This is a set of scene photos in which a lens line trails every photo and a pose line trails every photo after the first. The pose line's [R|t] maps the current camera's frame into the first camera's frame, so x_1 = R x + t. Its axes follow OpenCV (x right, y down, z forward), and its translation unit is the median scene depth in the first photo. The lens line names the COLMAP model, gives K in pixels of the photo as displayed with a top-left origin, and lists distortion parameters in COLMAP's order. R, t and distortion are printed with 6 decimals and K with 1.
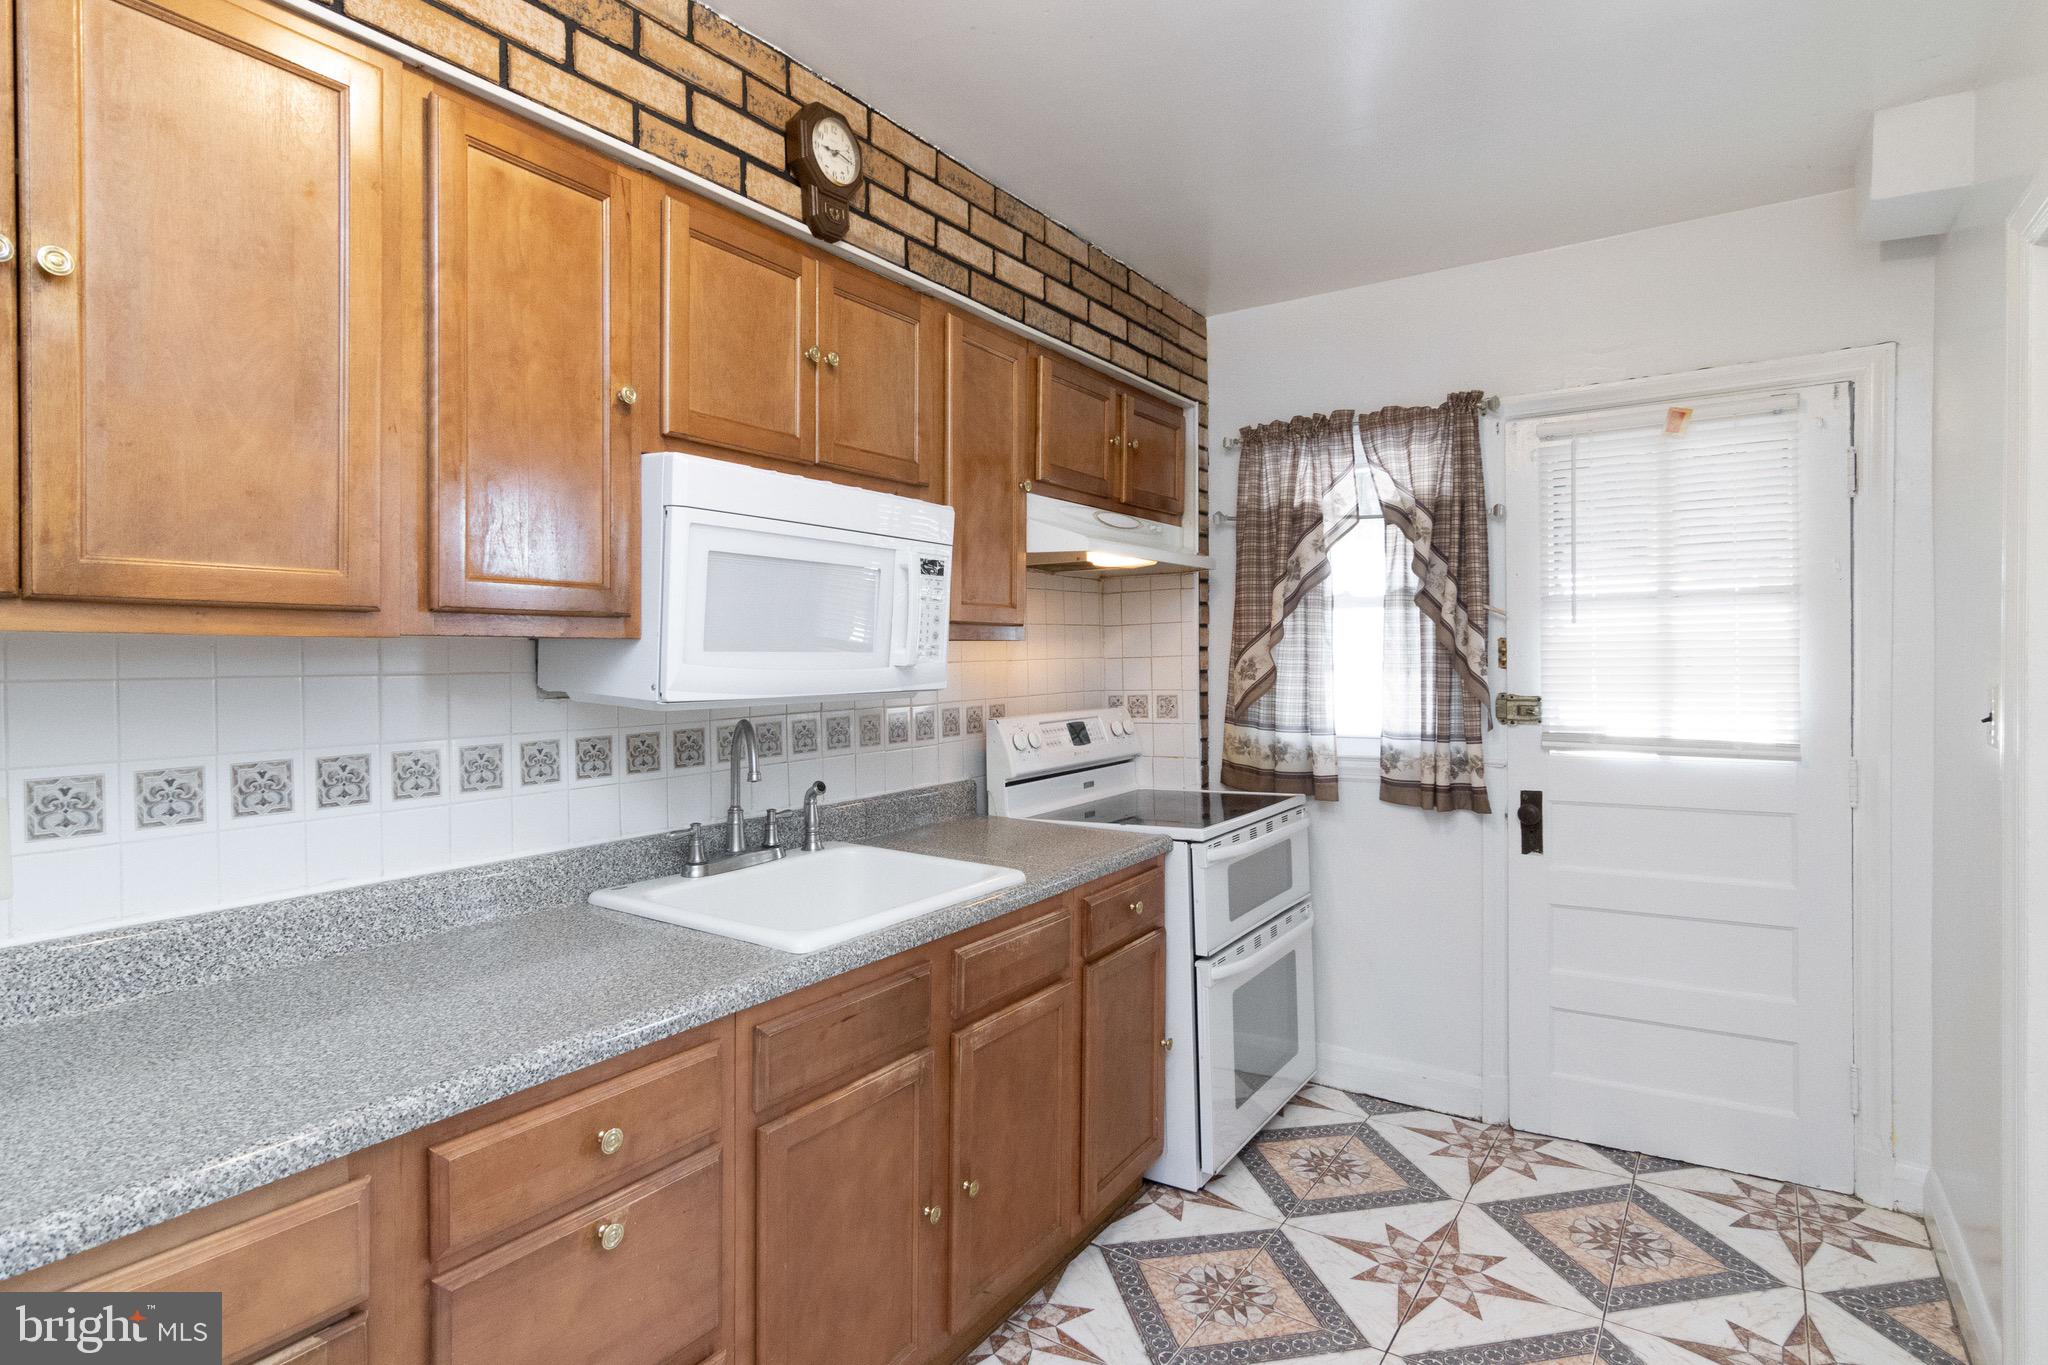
lens RADIAL K [[1058.6, 0, 1023.7], [0, 1058.6, 651.0], [0, 0, 1]] dist [-0.002129, -0.003261]
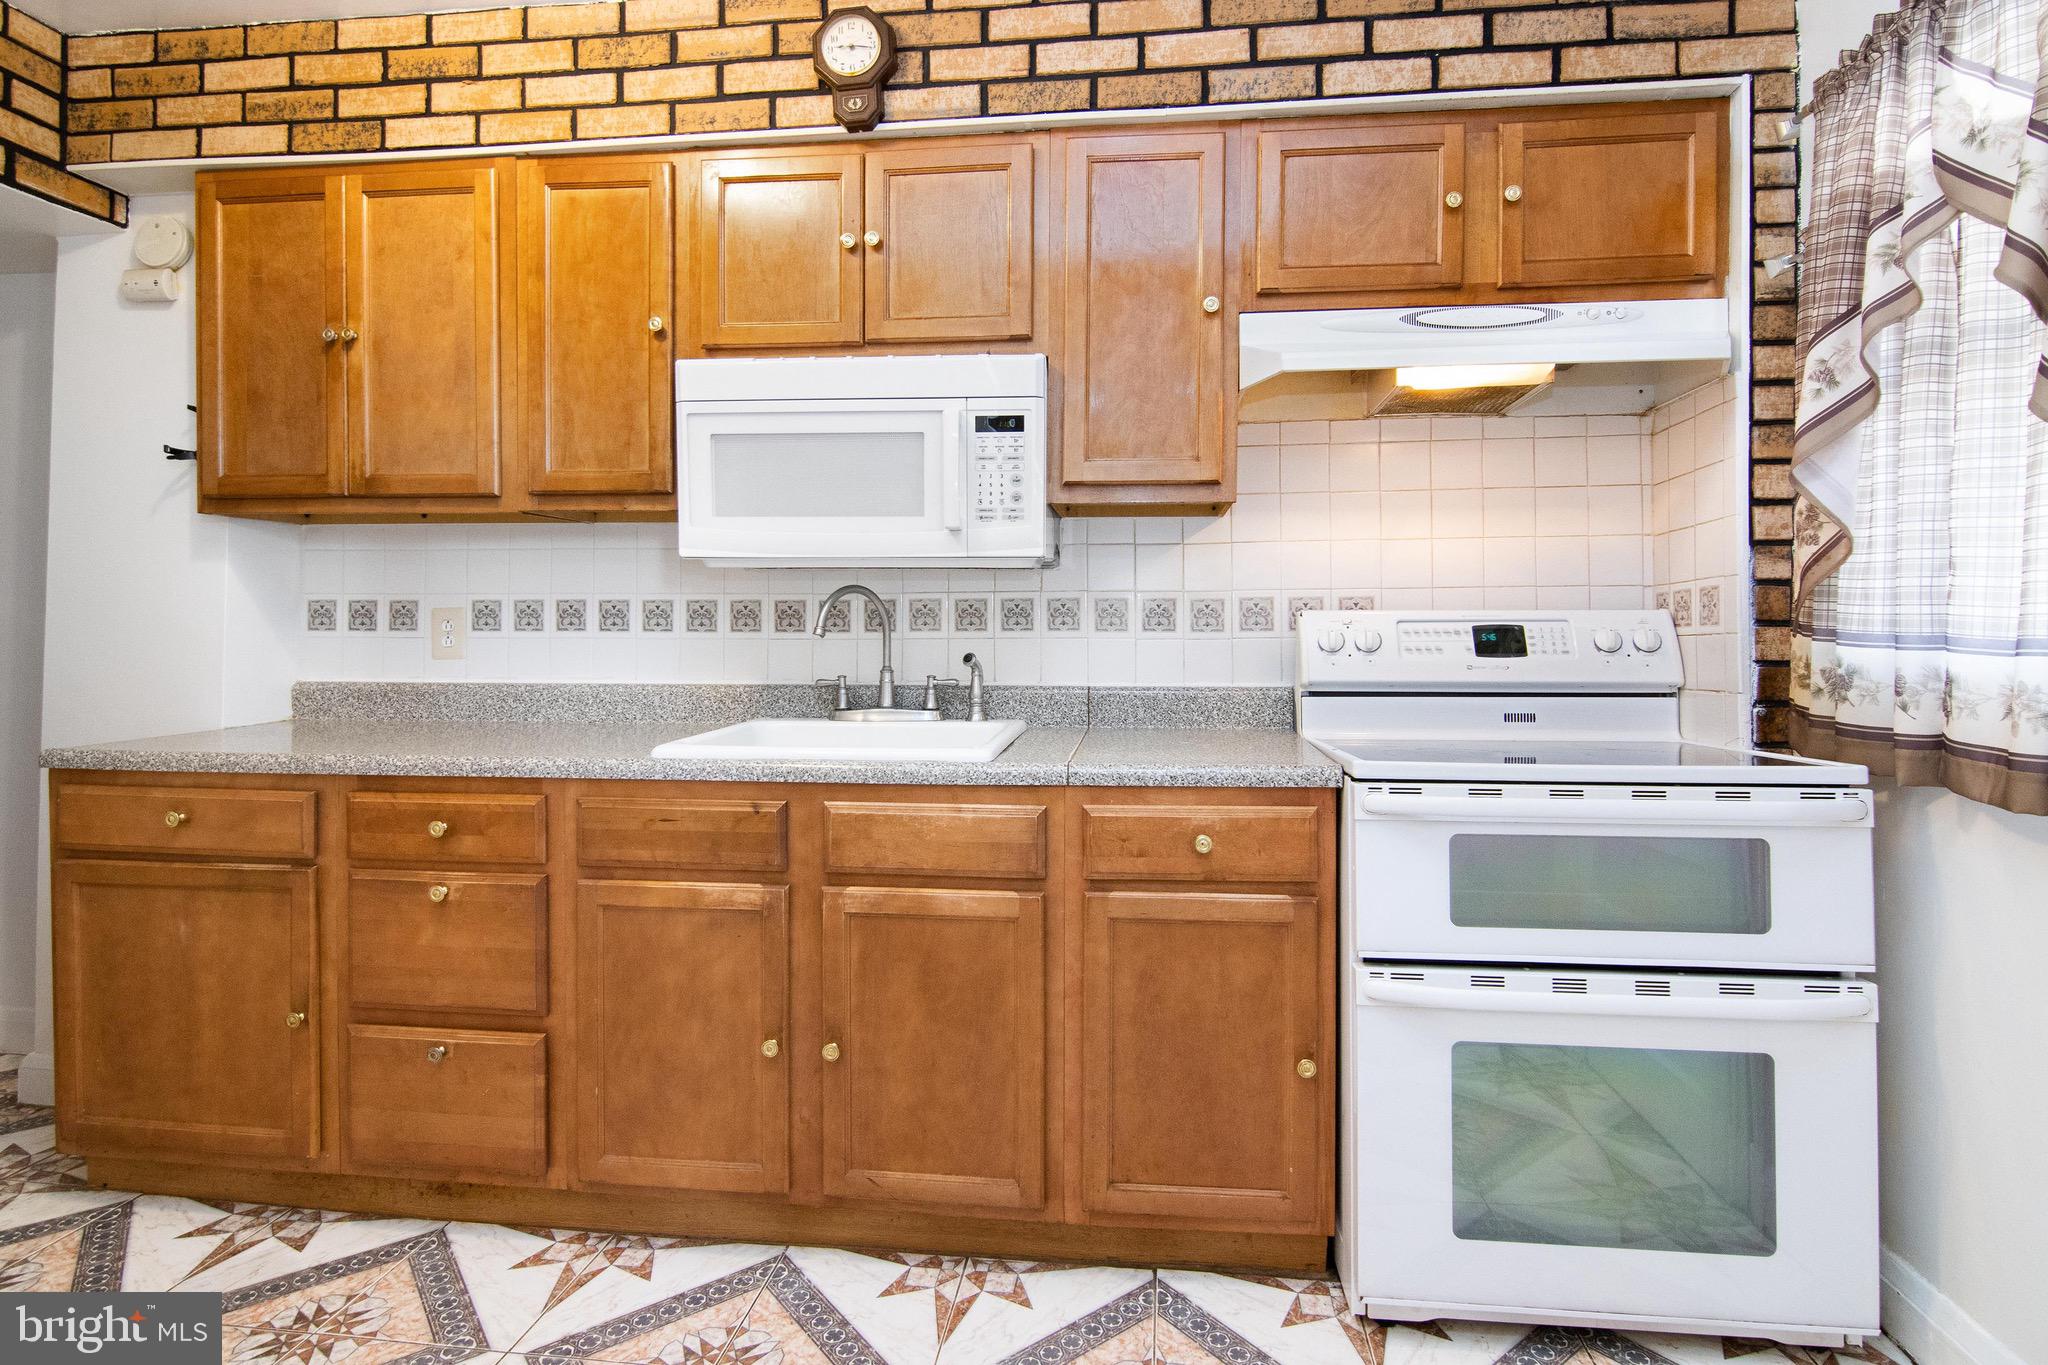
lens RADIAL K [[1058.6, 0, 1038.8], [0, 1058.6, 617.6], [0, 0, 1]] dist [-0.002129, -0.003261]
pose [[0.459455, -0.007175, -0.888172, 0.572728], [-0.002622, 0.999952, -0.009434, 0.076245], [0.888197, 0.006663, 0.459414, 0.459959]]
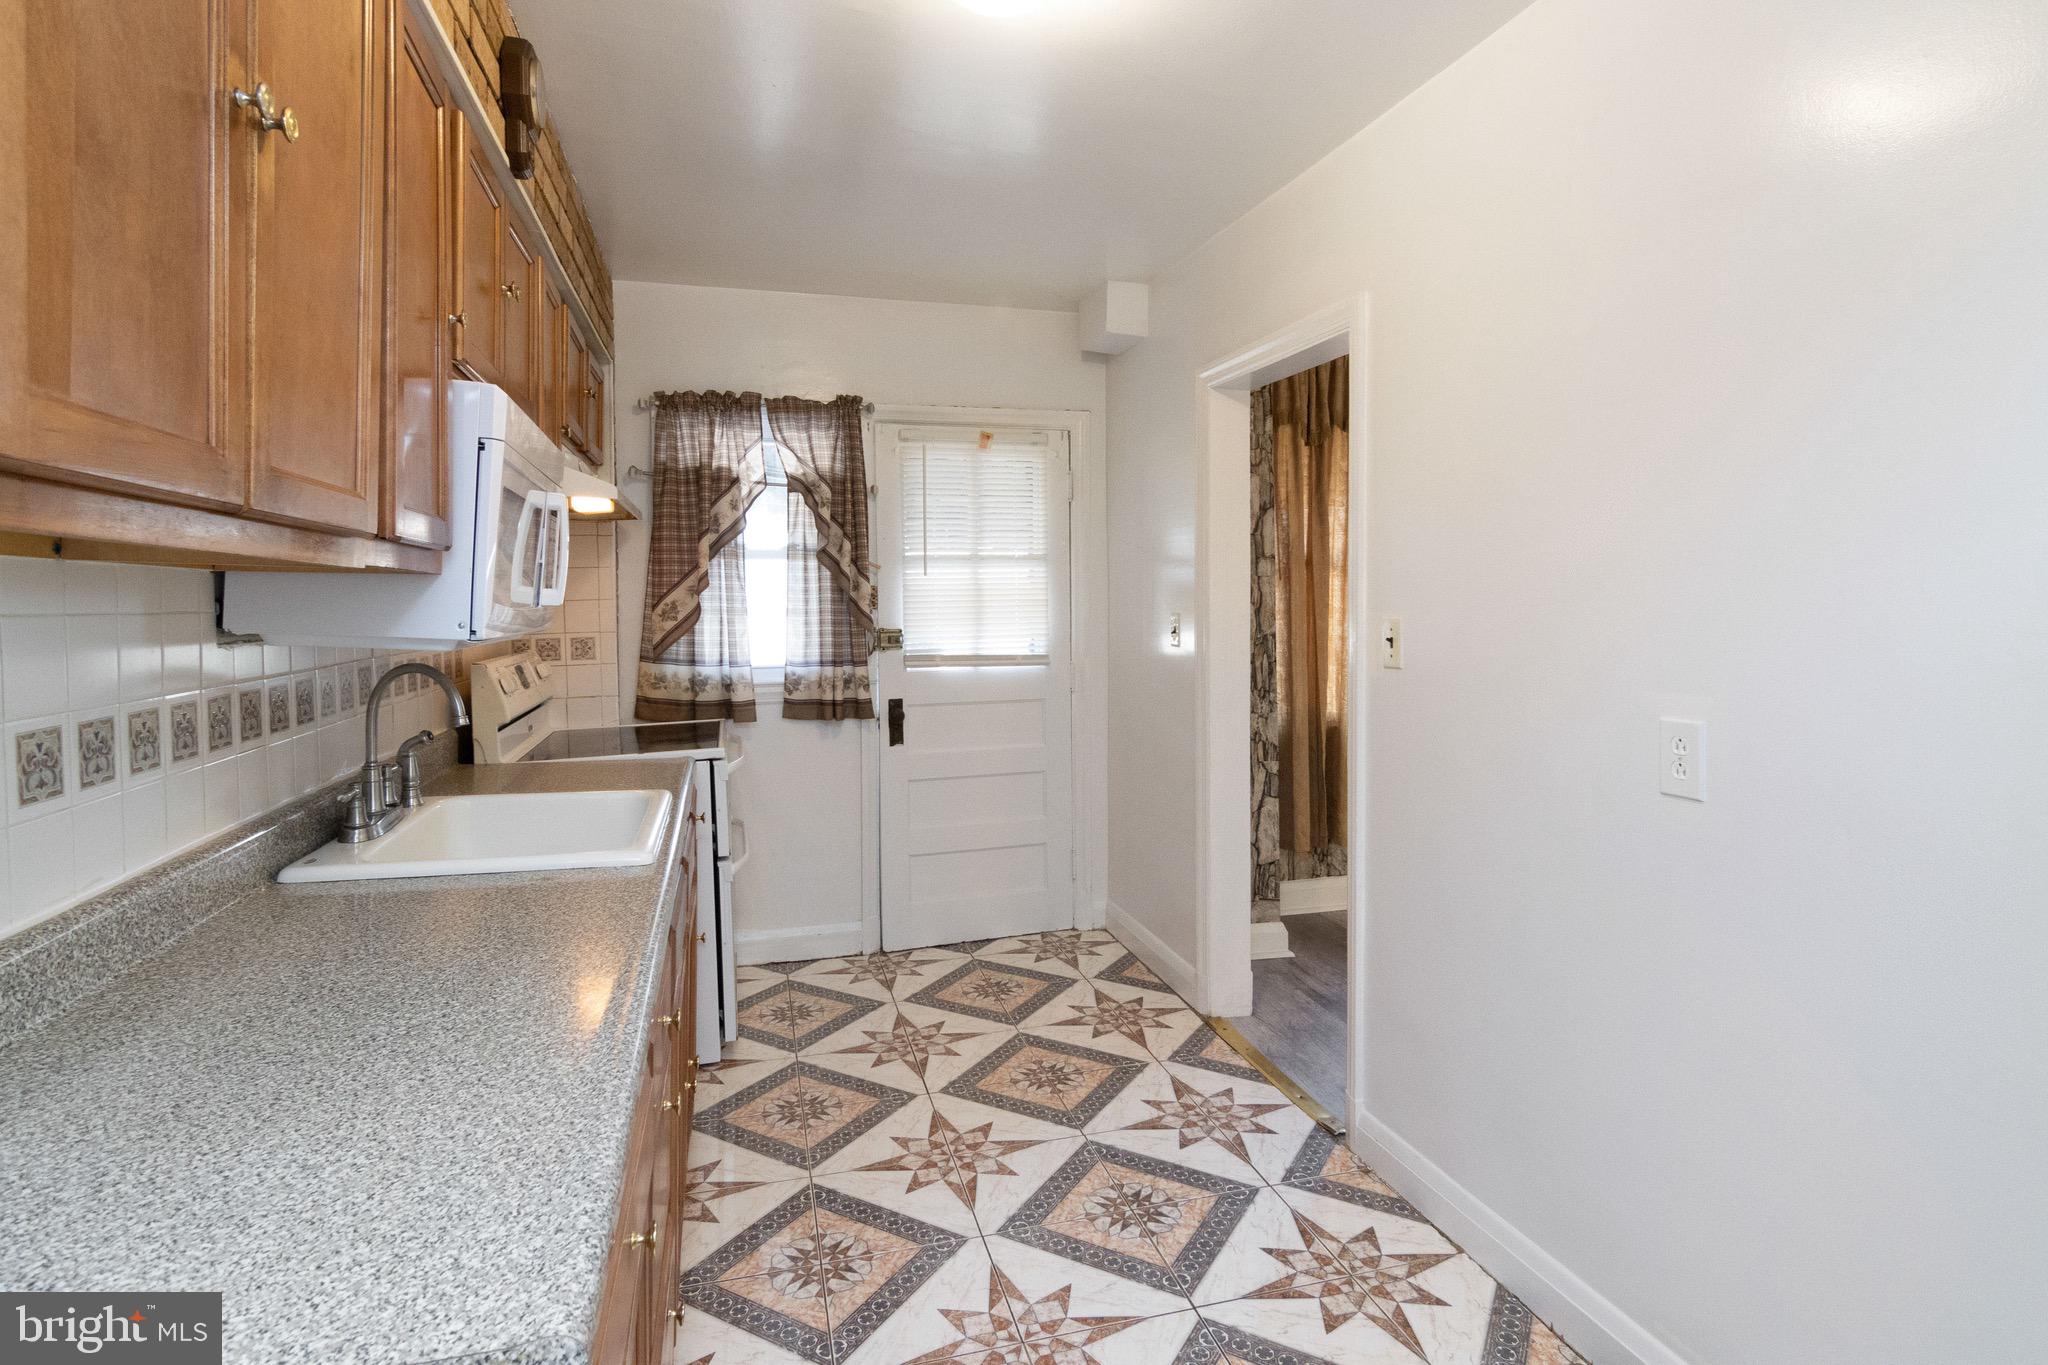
lens RADIAL K [[1058.6, 0, 1035.8], [0, 1058.6, 608.4], [0, 0, 1]] dist [-0.002129, -0.003261]
pose [[0.632148, -0.001516, 0.774846, -0.452268], [0.002414, 0.999997, -0.000013, 0.016690], [-0.774844, 0.001878, 0.632150, 0.004348]]
